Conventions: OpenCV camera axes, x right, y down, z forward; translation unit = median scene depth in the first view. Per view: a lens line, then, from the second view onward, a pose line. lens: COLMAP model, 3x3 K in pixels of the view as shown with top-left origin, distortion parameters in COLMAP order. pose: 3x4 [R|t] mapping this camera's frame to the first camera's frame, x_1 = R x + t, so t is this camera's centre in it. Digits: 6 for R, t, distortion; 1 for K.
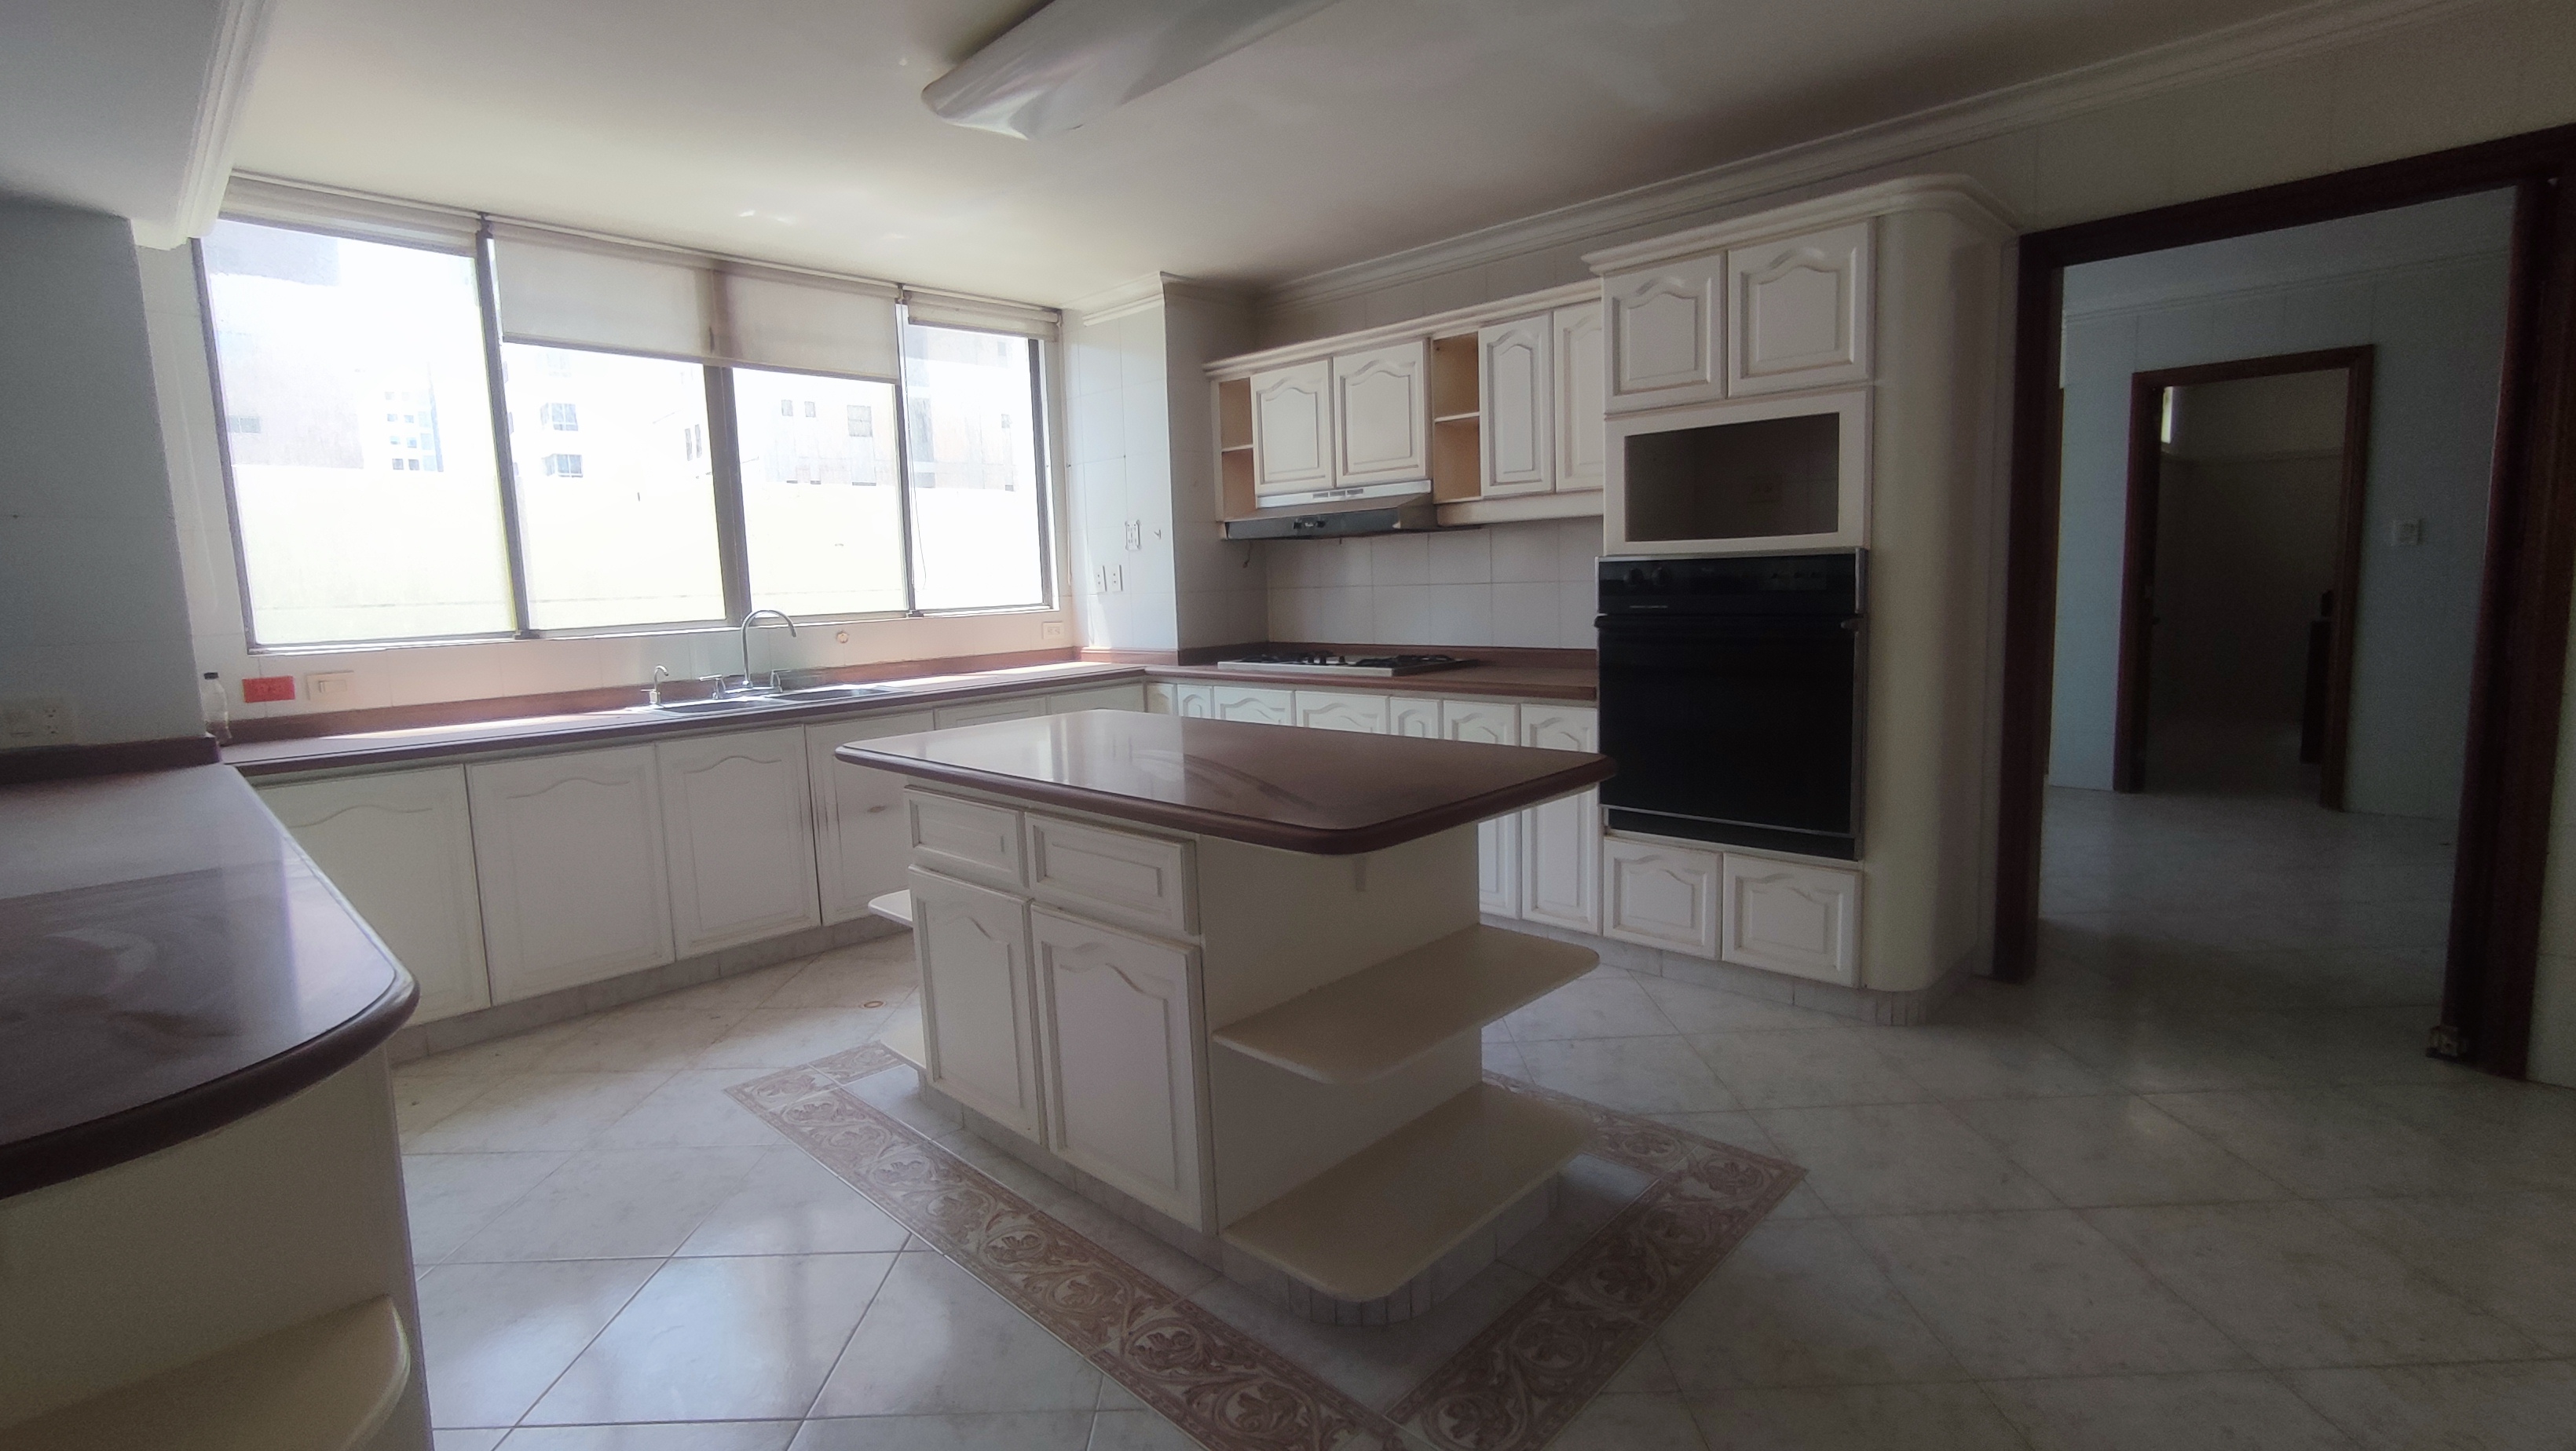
lens RADIAL K [[1156.1, 0, 1288.0], [0, 1156.1, 719.2], [0, 0, 1]] dist [-0.000609, 0.005766]
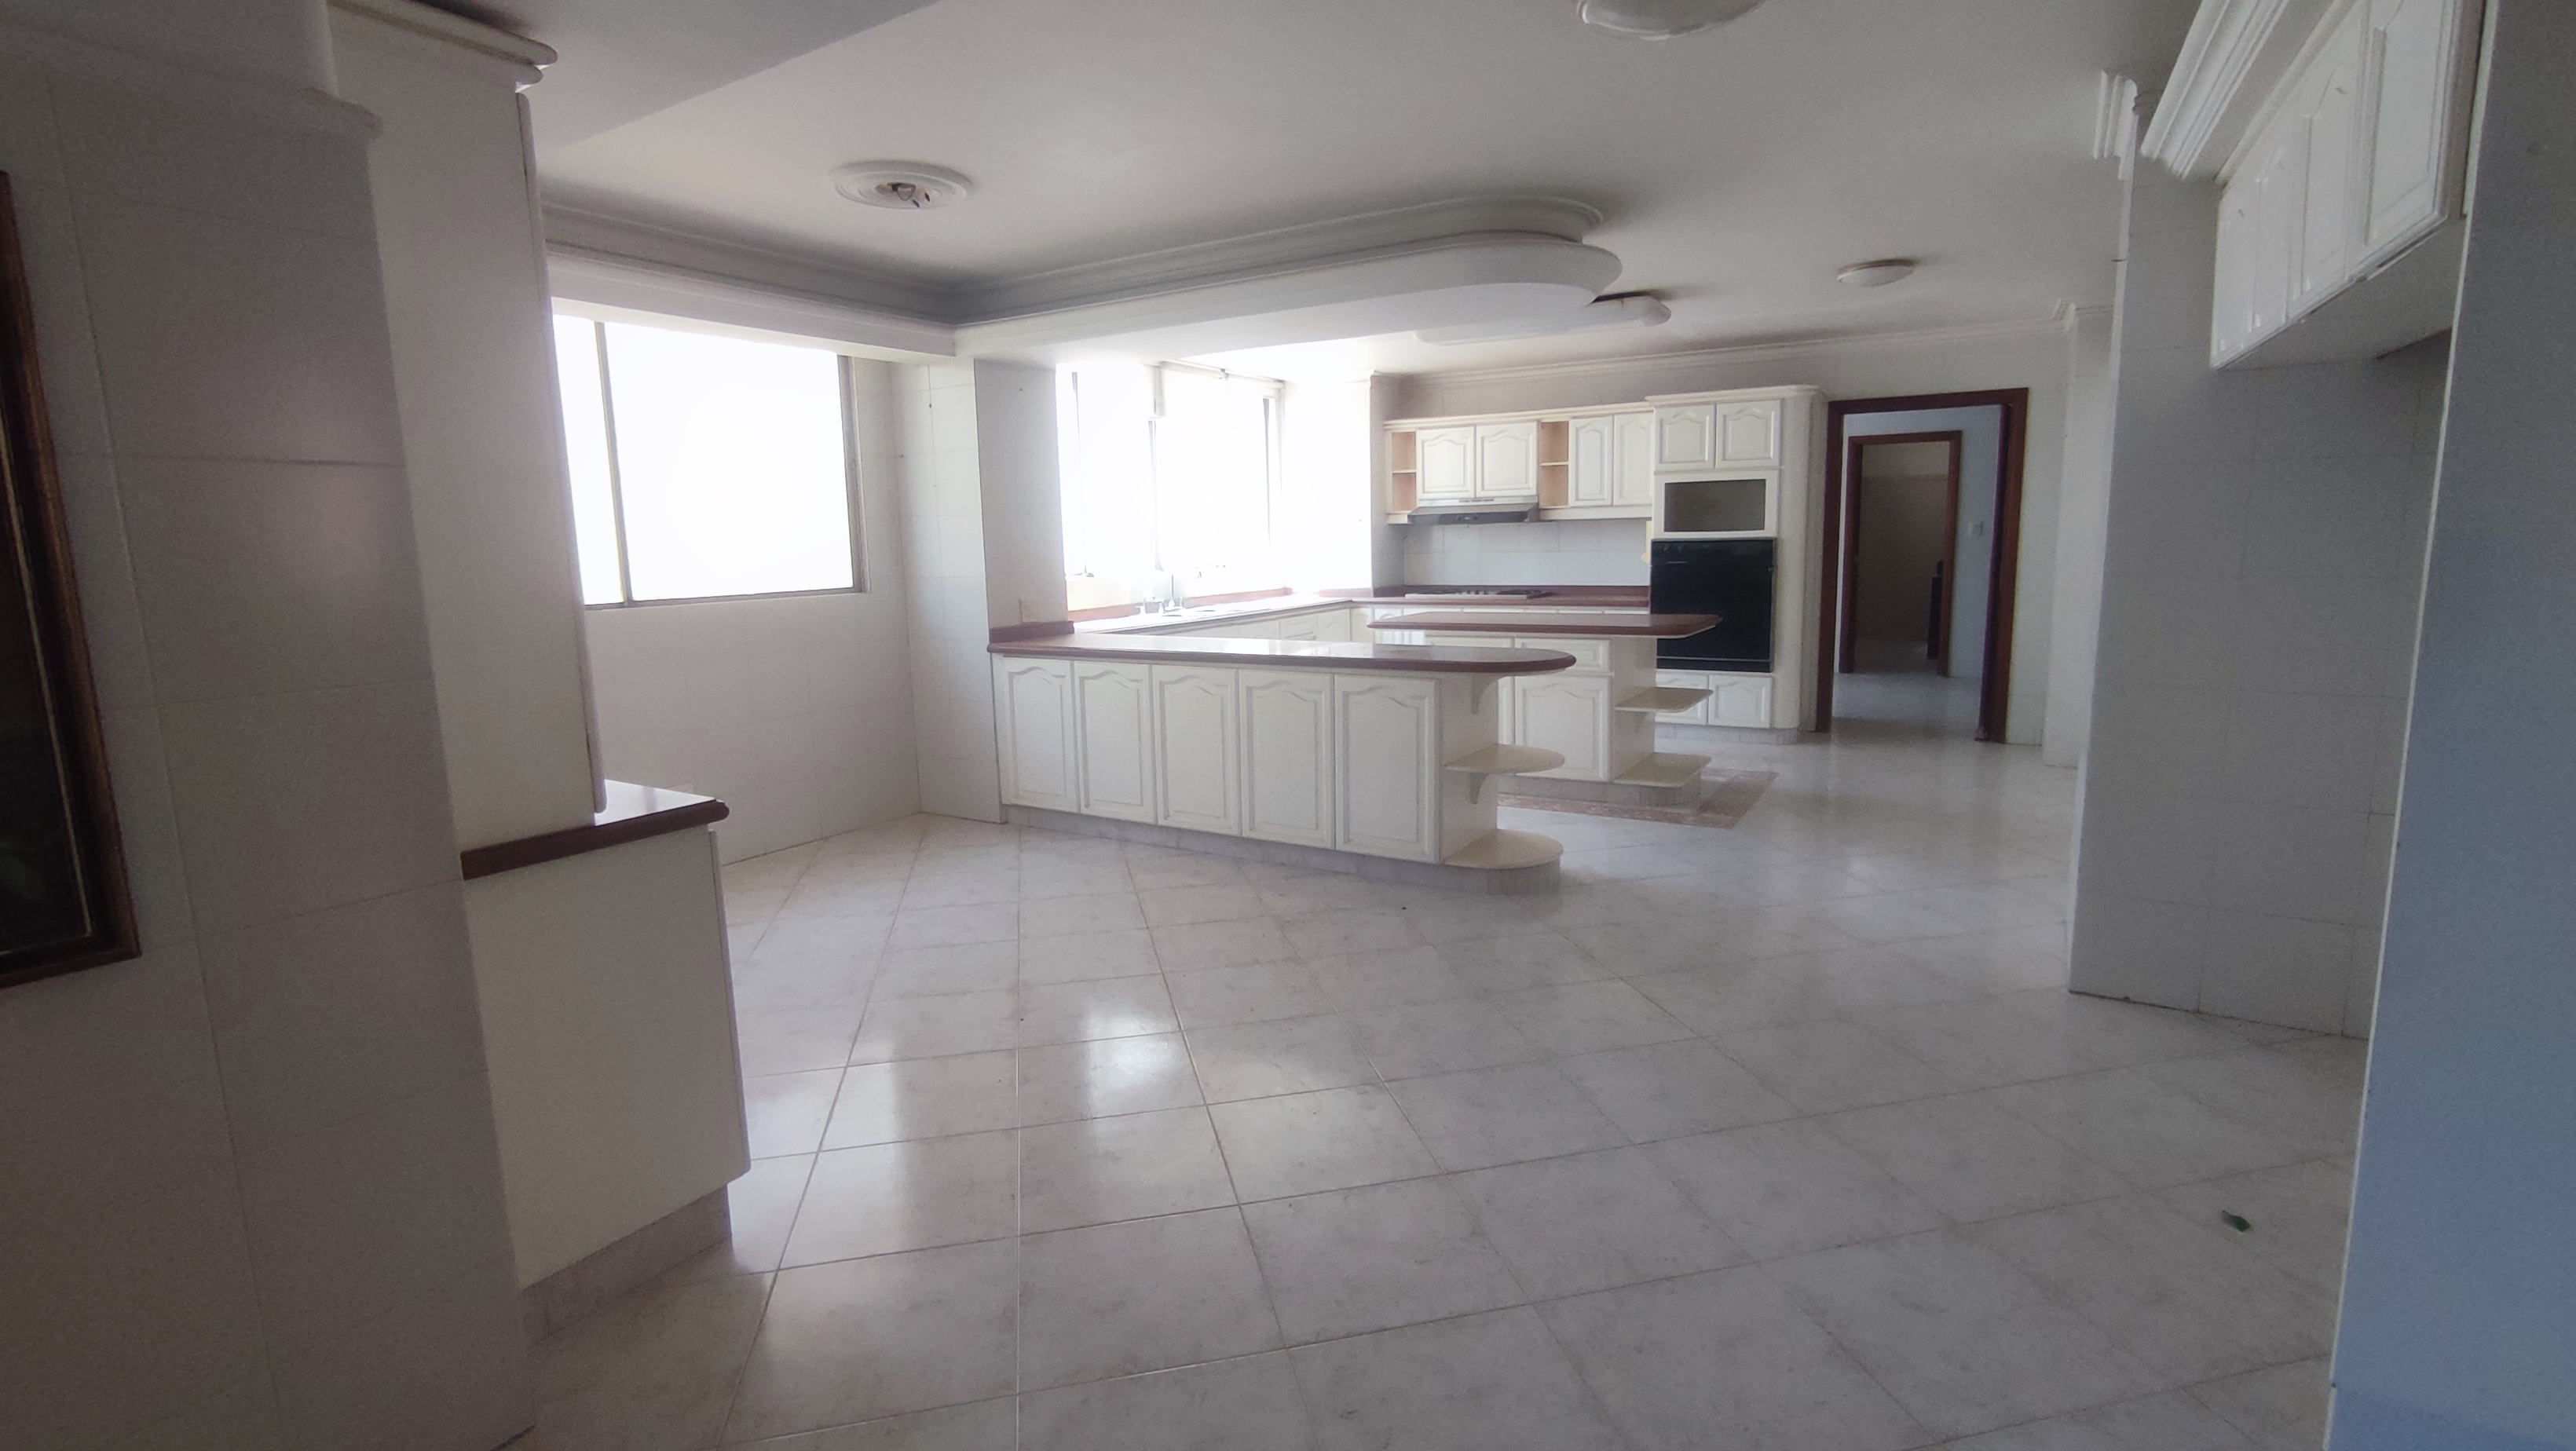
lens RADIAL K [[1173.7, 0, 1281.3], [0, 1173.7, 717.1], [0, 0, 1]] dist [-0.000990, 0.000266]
pose [[0.975438, -0.021857, 0.219187, -0.781319], [0.016615, 0.999531, 0.025729, 0.107433], [-0.219647, -0.021455, 0.975344, -0.859147]]
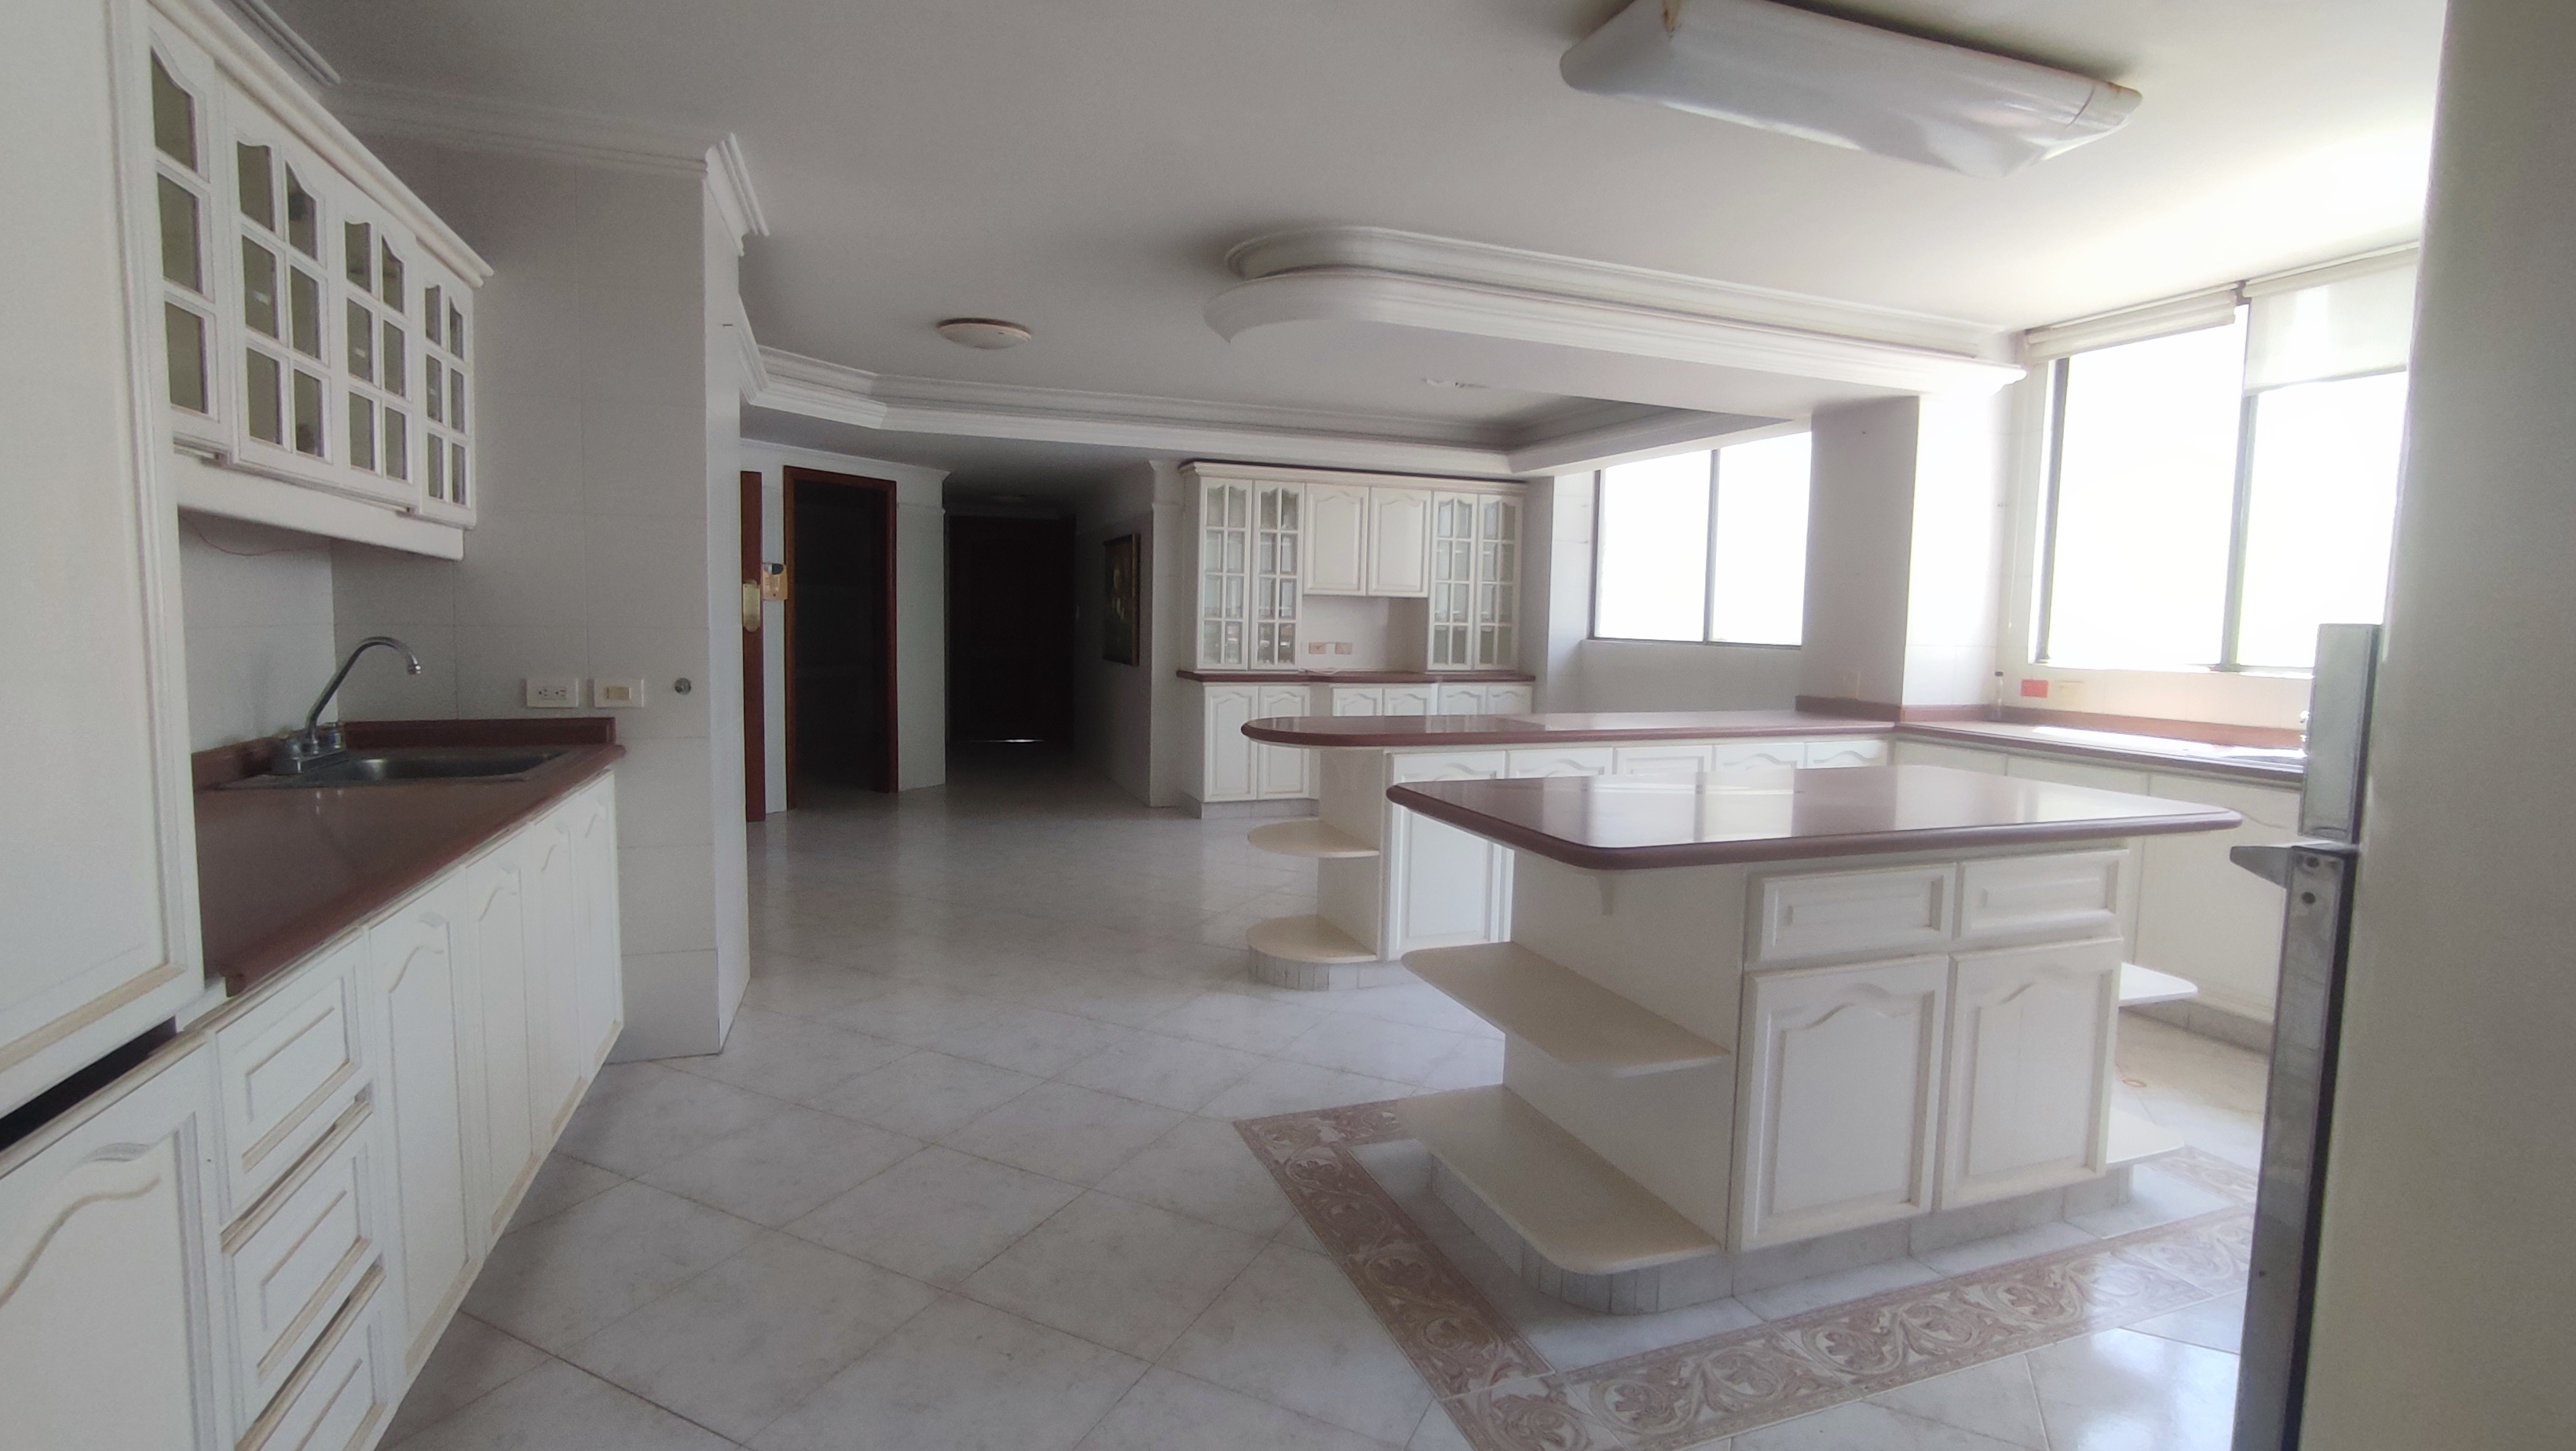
lens RADIAL K [[1173.7, 0, 1281.3], [0, 1173.7, 717.1], [0, 0, 1]] dist [-0.000990, 0.000266]
pose [[-0.439211, 0.096371, -0.893200, 0.697628], [-0.112321, 0.980538, 0.161025, -0.105099], [0.891335, 0.171049, -0.419839, 0.695955]]
